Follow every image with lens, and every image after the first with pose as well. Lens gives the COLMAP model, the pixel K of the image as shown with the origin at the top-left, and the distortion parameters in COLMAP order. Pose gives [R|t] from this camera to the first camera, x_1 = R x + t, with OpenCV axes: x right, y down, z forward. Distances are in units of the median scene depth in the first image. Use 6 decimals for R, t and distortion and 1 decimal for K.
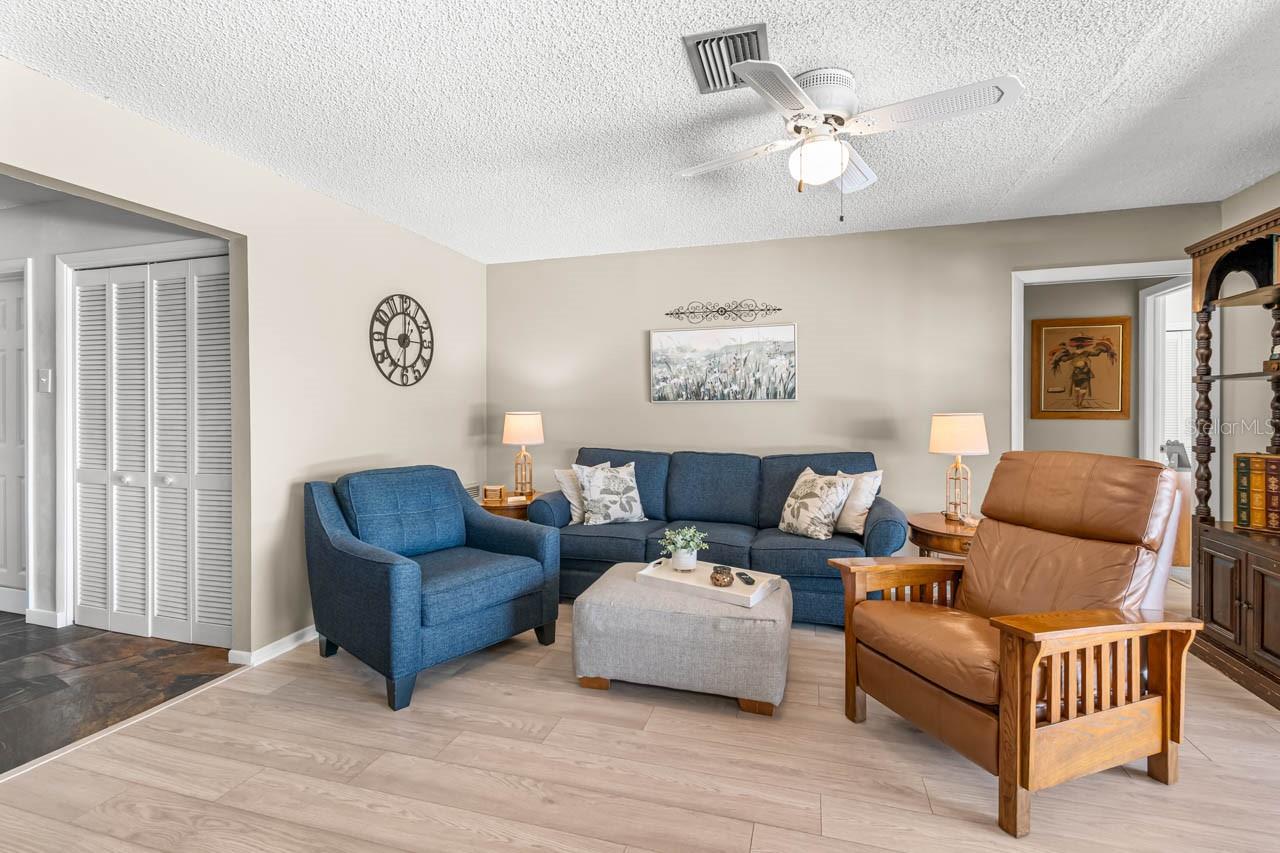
lens RADIAL K [[580.7, 0, 639.0], [0, 580.7, 414.2], [0, 0, 1]] dist [0.000948, 0.000337]
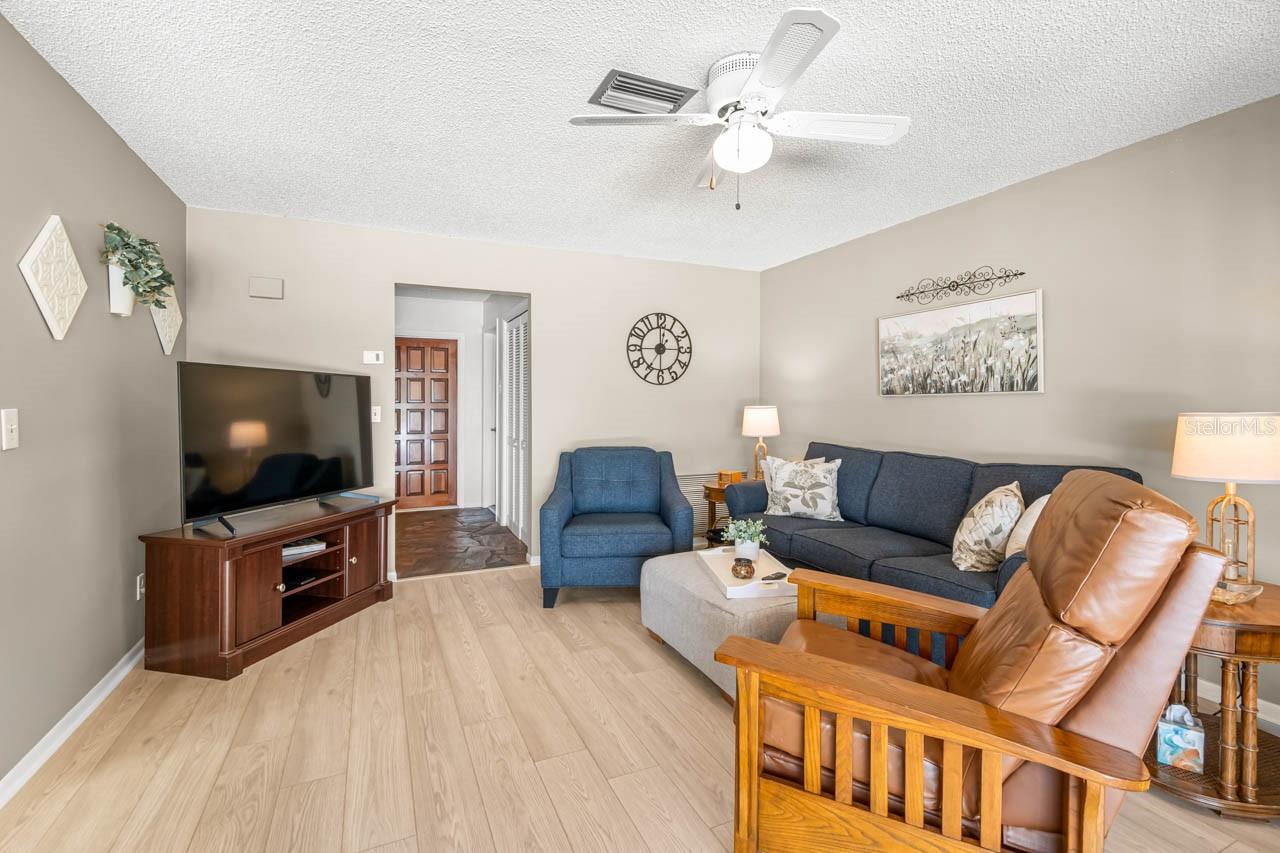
lens RADIAL K [[585.7, 0, 644.6], [0, 585.7, 409.9], [0, 0, 1]] dist [0.000592, 0.000105]
pose [[0.662623, 0.011294, -0.748868, 0.511858], [-0.009873, 0.999931, 0.006345, -0.001520], [0.748888, 0.003189, 0.662689, 0.124539]]
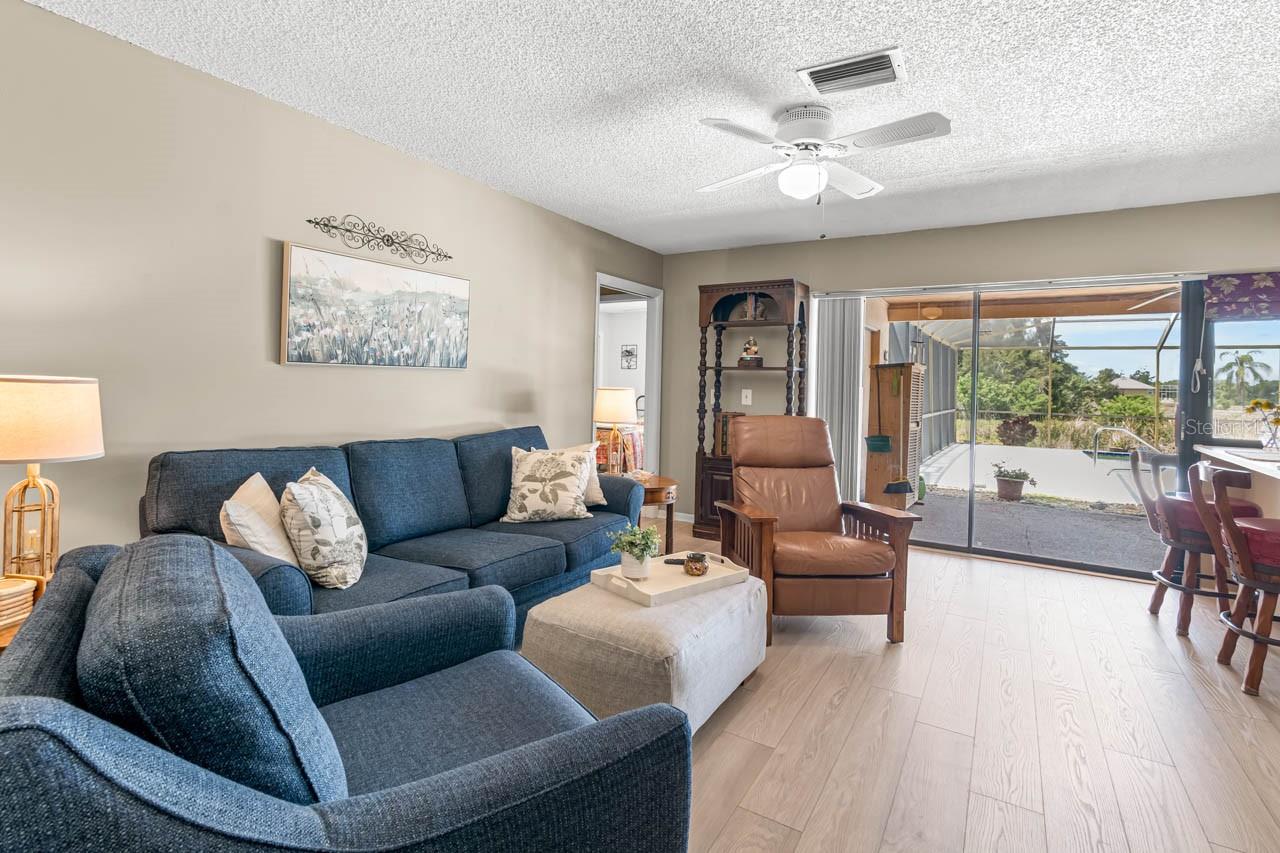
lens RADIAL K [[597.3, 0, 639.2], [0, 597.3, 391.0], [0, 0, 1]] dist [-0.000207, 0.000349]
pose [[0.257652, -0.001027, 0.966237, -0.518336], [-0.015237, 0.999871, 0.005126, -0.001684], [-0.966118, -0.016043, 0.257603, 0.546835]]
